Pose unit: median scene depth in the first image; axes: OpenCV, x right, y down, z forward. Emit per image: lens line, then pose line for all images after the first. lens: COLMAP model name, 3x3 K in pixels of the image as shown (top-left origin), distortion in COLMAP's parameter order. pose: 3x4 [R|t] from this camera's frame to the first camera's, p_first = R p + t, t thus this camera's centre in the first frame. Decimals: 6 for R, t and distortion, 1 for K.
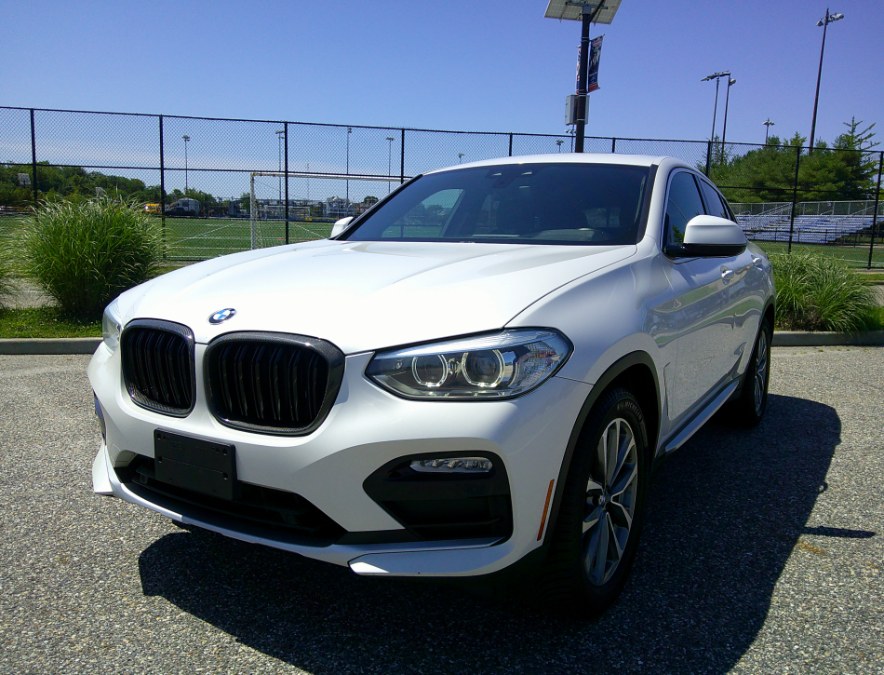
lens RADIAL K [[742.4, 0, 449.5], [0, 742.4, 353.5], [0, 0, 1]] dist [0.056122, -0.118120]
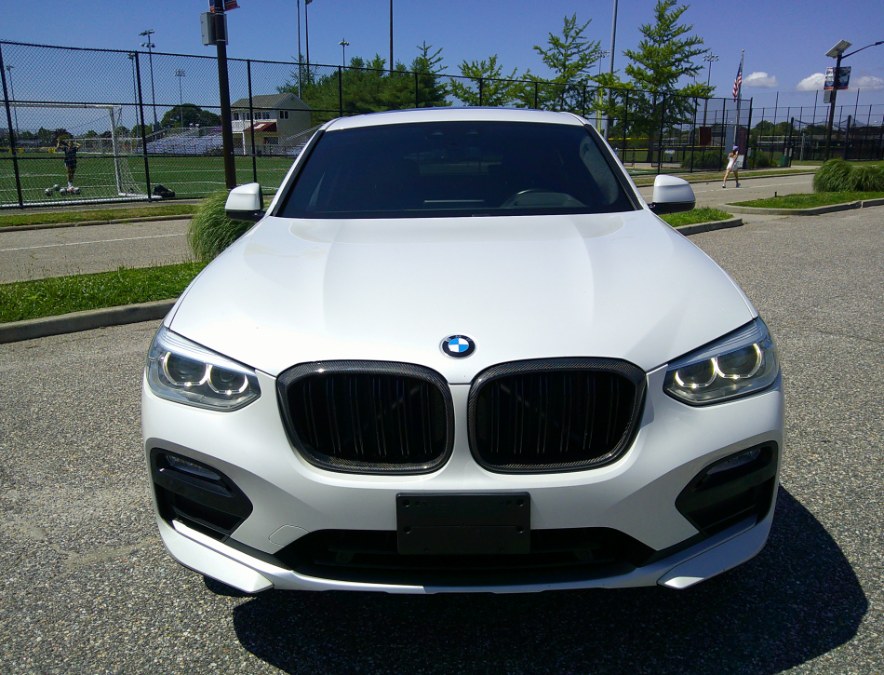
lens RADIAL K [[742.4, 0, 444.2], [0, 742.4, 341.1], [0, 0, 1]] dist [0.056122, -0.118120]
pose [[0.865386, -0.153363, 0.477061, -0.676594], [0.111482, 0.987079, 0.115092, -0.145694], [-0.488548, -0.046415, 0.871302, 0.258522]]
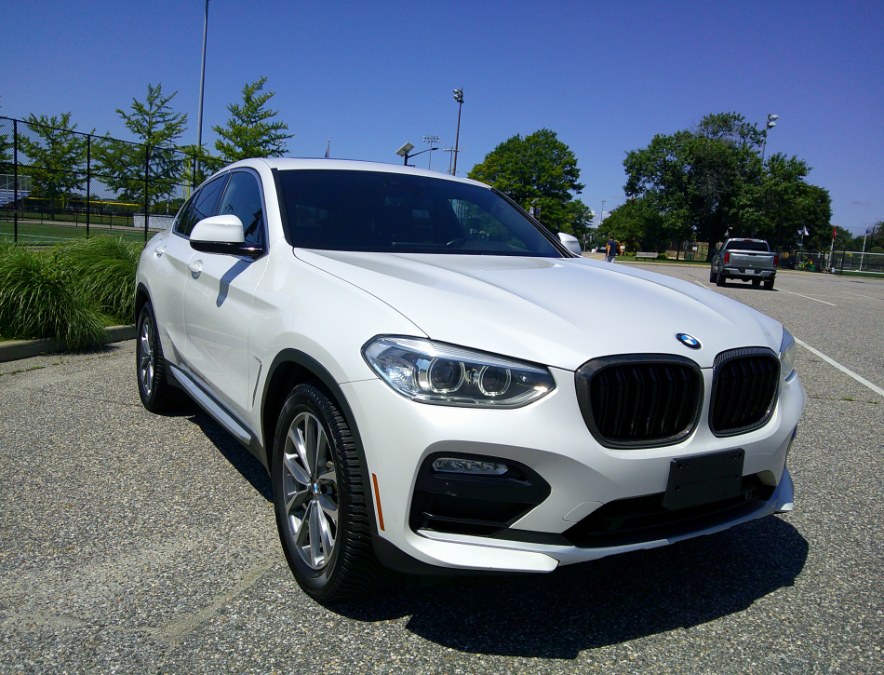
lens RADIAL K [[742.4, 0, 437.7], [0, 742.4, 343.1], [0, 0, 1]] dist [0.056122, -0.118120]
pose [[0.479376, -0.122968, 0.868952, -1.341135], [0.103769, 0.991131, 0.083011, -0.165053], [-0.871453, 0.050377, 0.487884, 0.740257]]
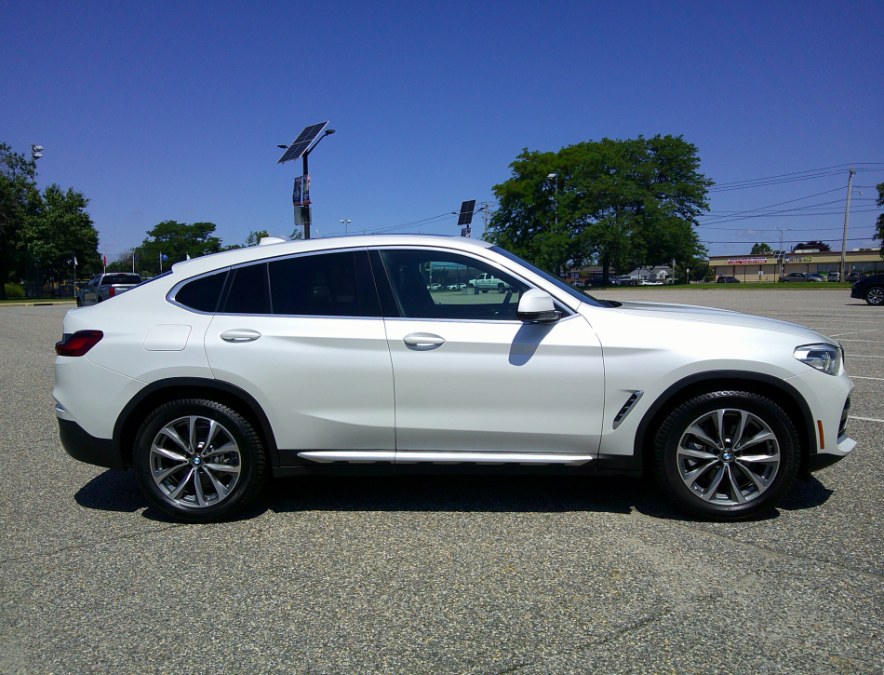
lens RADIAL K [[742.4, 0, 443.7], [0, 742.4, 336.4], [0, 0, 1]] dist [0.056122, -0.118120]
pose [[-0.436786, -0.086898, 0.895358, -1.740852], [0.160554, 0.971811, 0.172641, -0.565489], [-0.885122, 0.219161, -0.410522, 2.753820]]
